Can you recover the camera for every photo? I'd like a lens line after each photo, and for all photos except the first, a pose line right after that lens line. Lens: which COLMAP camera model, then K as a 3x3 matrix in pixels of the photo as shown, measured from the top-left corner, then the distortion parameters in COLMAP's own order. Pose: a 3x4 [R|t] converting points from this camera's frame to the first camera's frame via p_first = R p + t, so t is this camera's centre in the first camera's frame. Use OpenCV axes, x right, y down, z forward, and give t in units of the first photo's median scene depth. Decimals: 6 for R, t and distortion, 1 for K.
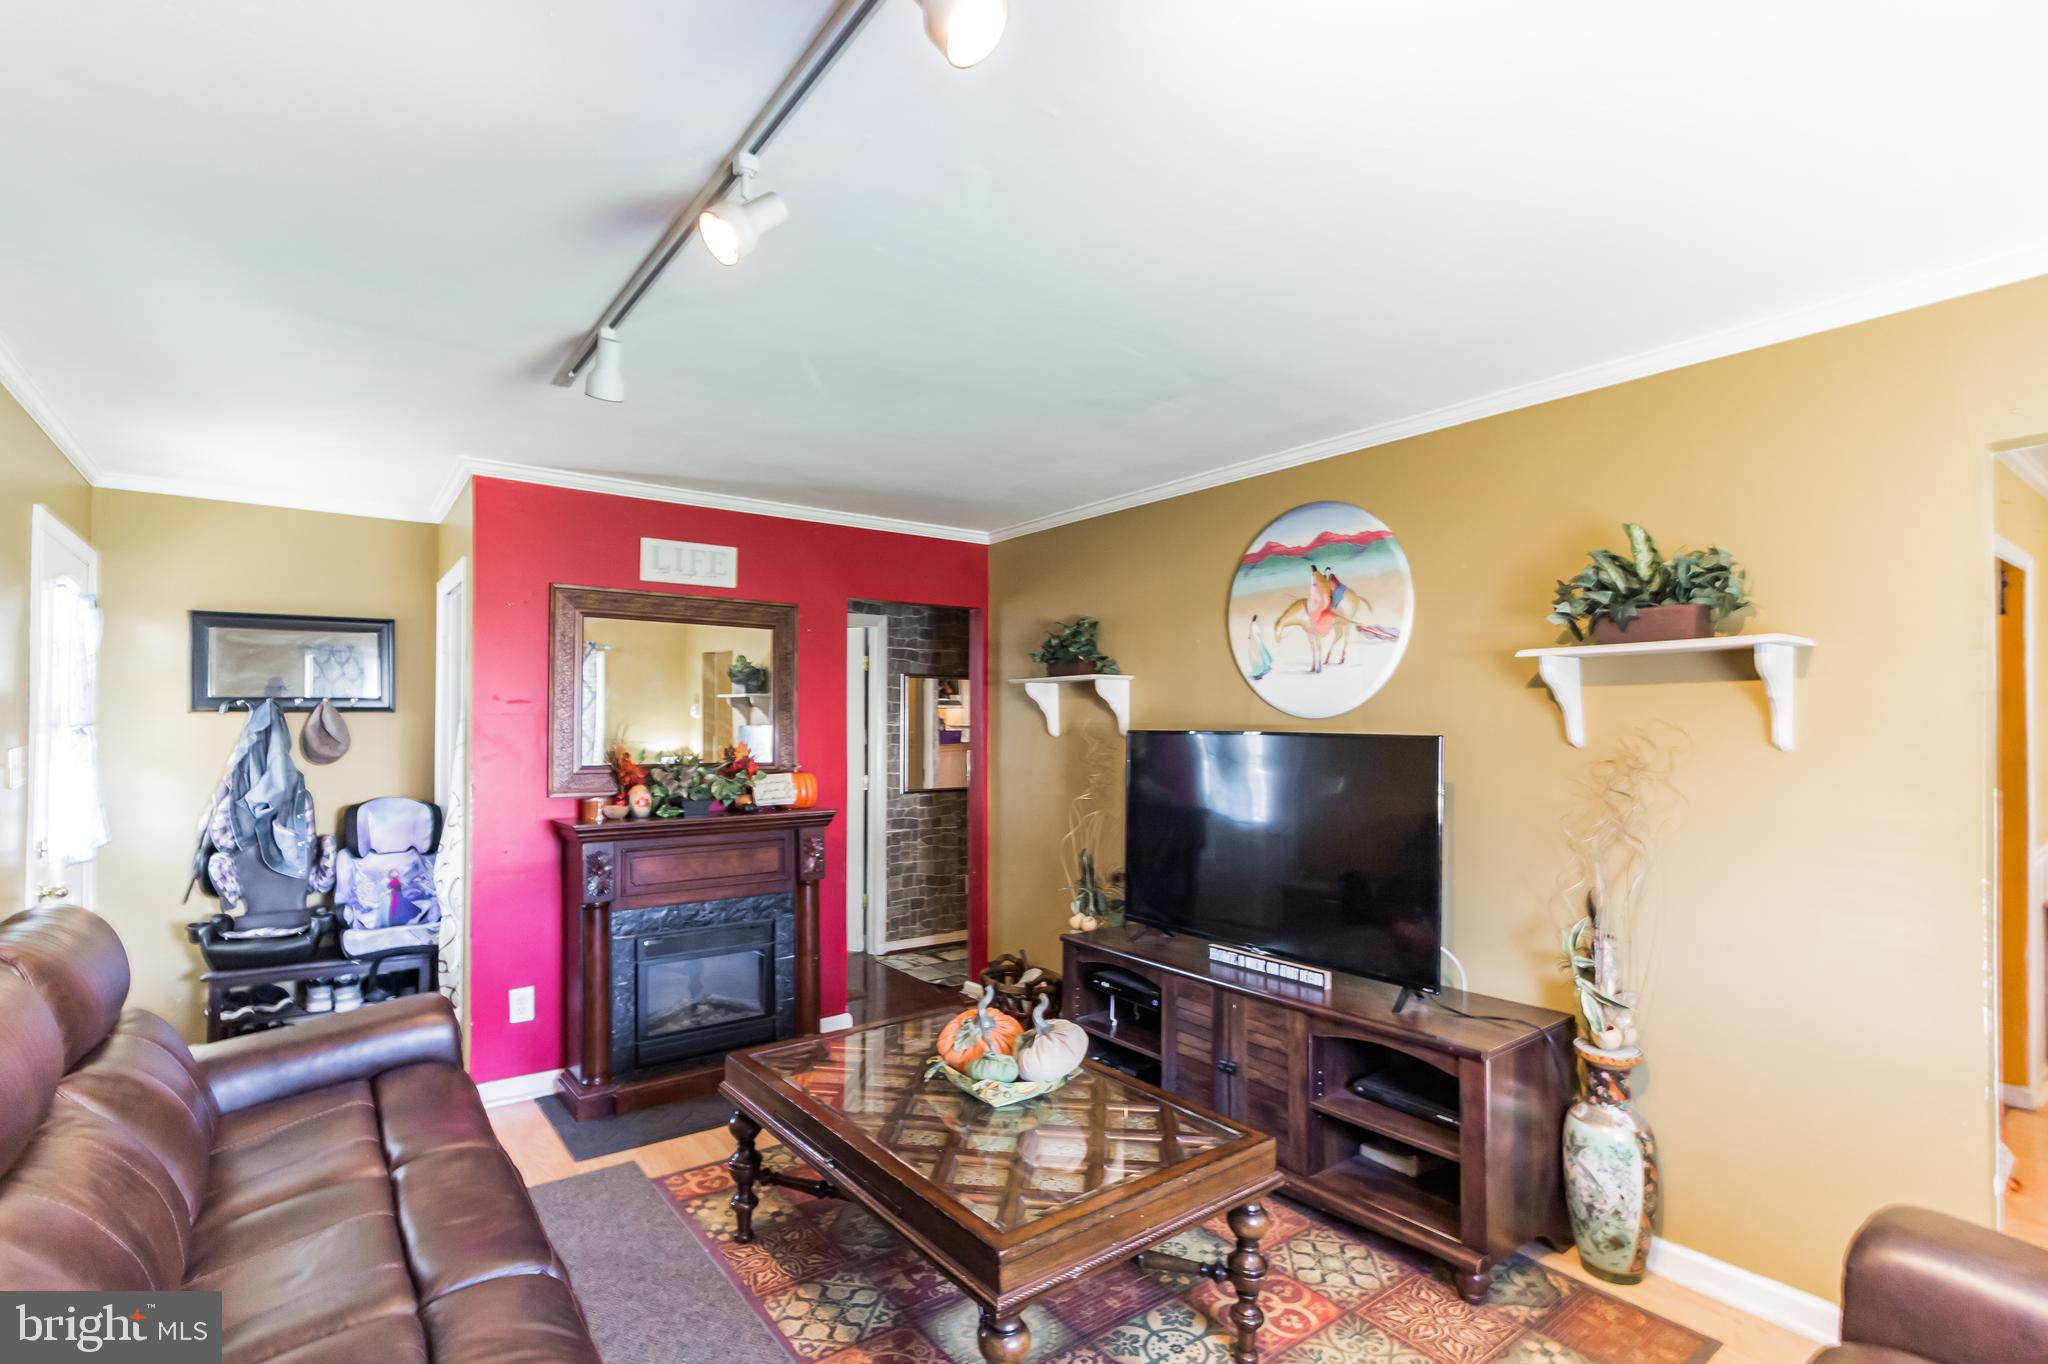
lens RADIAL K [[966.7, 0, 1024.6], [0, 966.7, 700.4], [0, 0, 1]] dist [-0.002009, -0.000314]
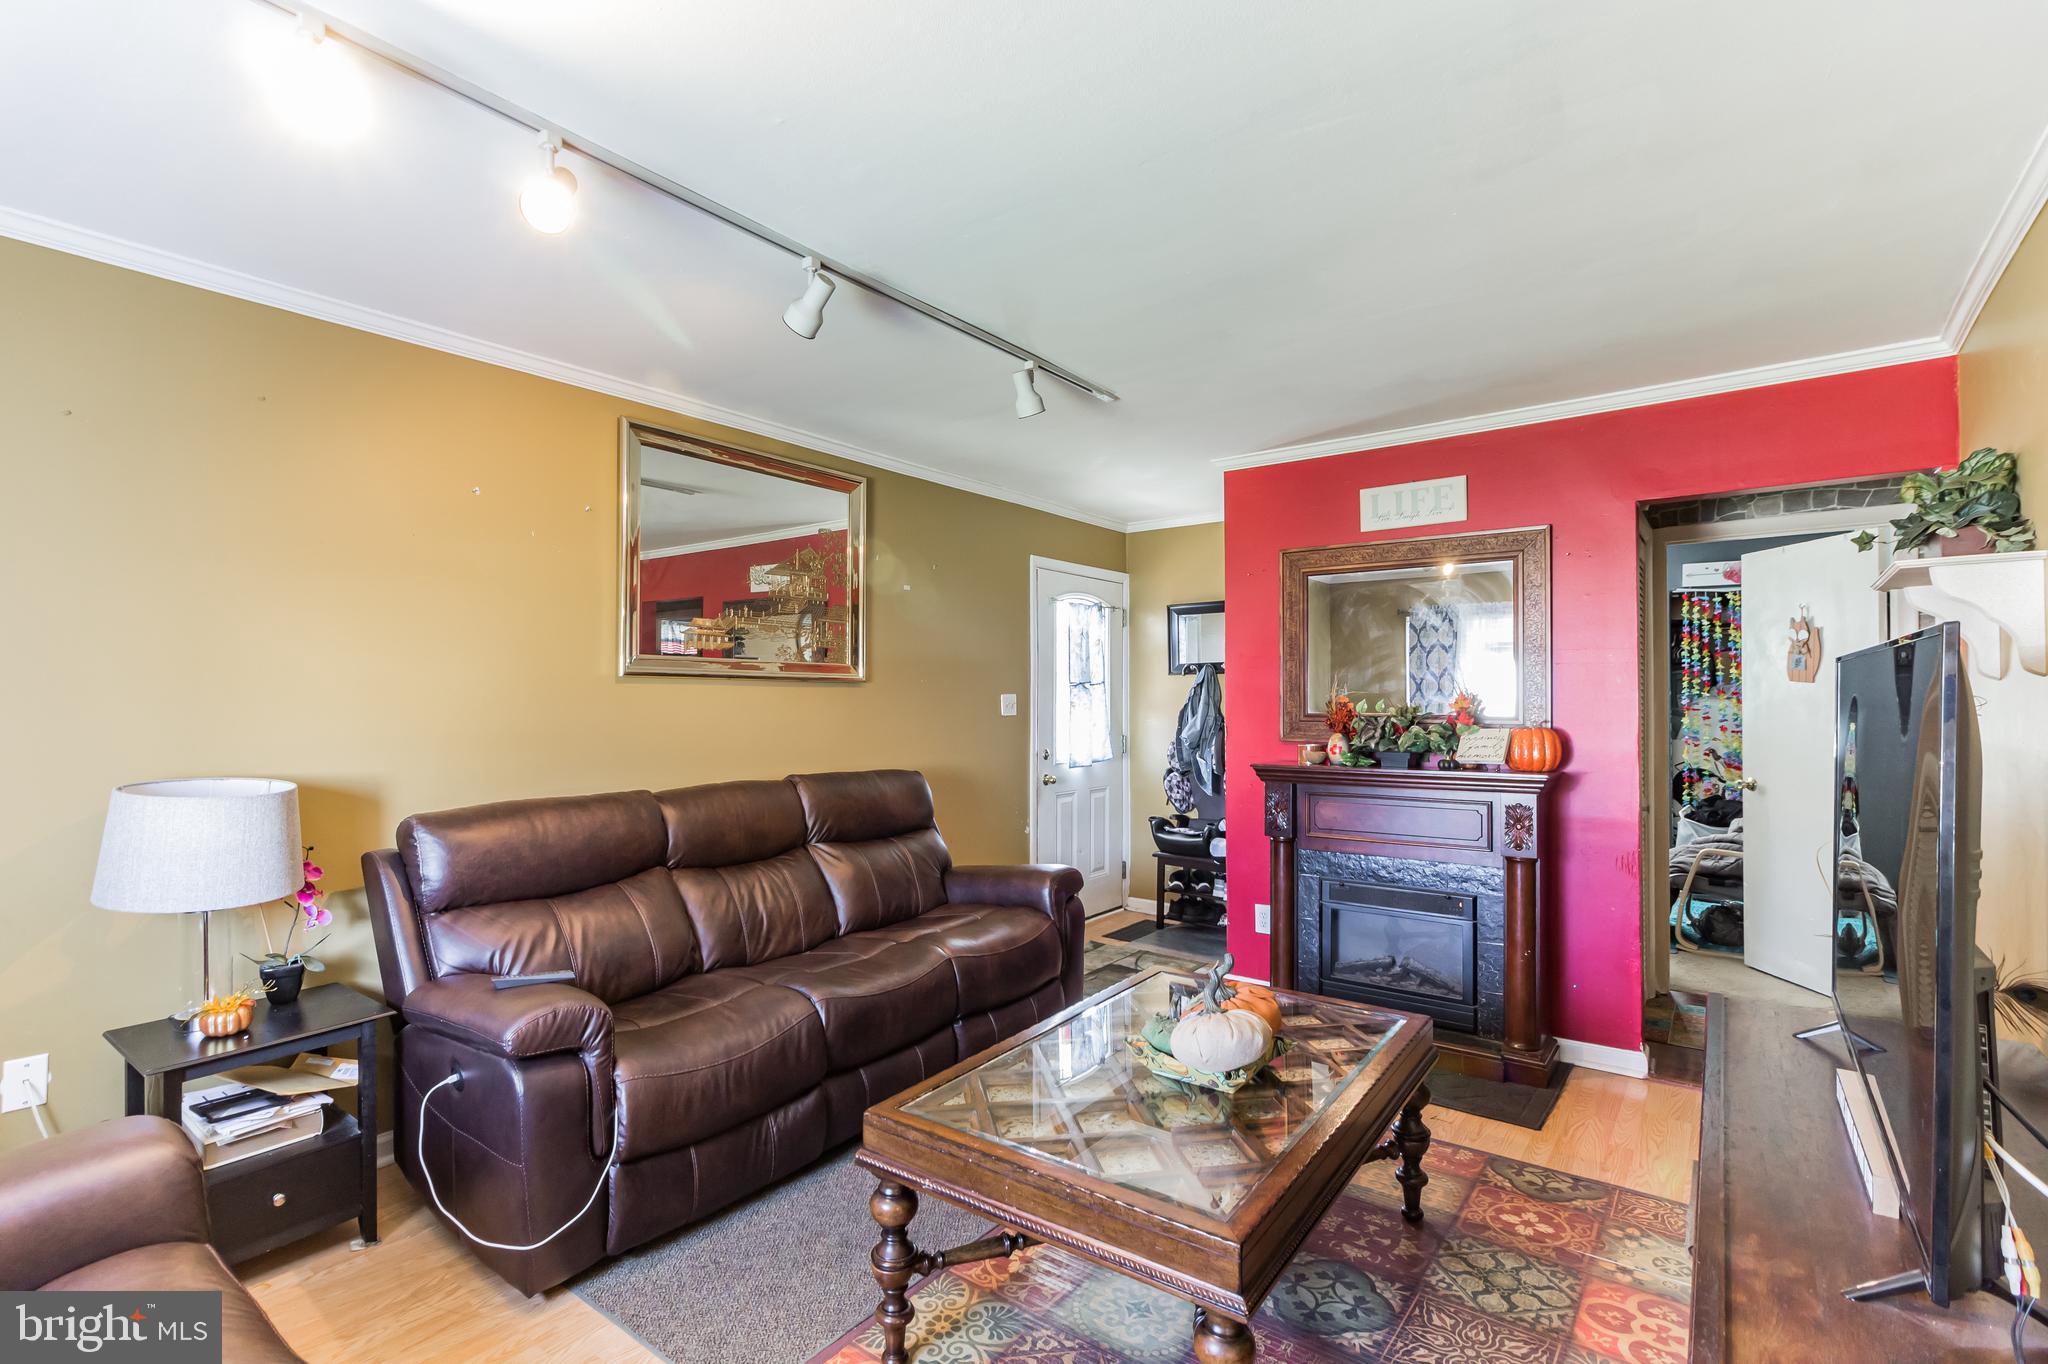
lens RADIAL K [[926.7, 0, 986.9], [0, 926.7, 698.7], [0, 0, 1]] dist [-0.002680, -0.000394]
pose [[0.254141, -0.006411, -0.967146, 0.434392], [0.017706, 0.999841, -0.001975, 0.044307], [0.967005, -0.016622, 0.254214, 0.368782]]
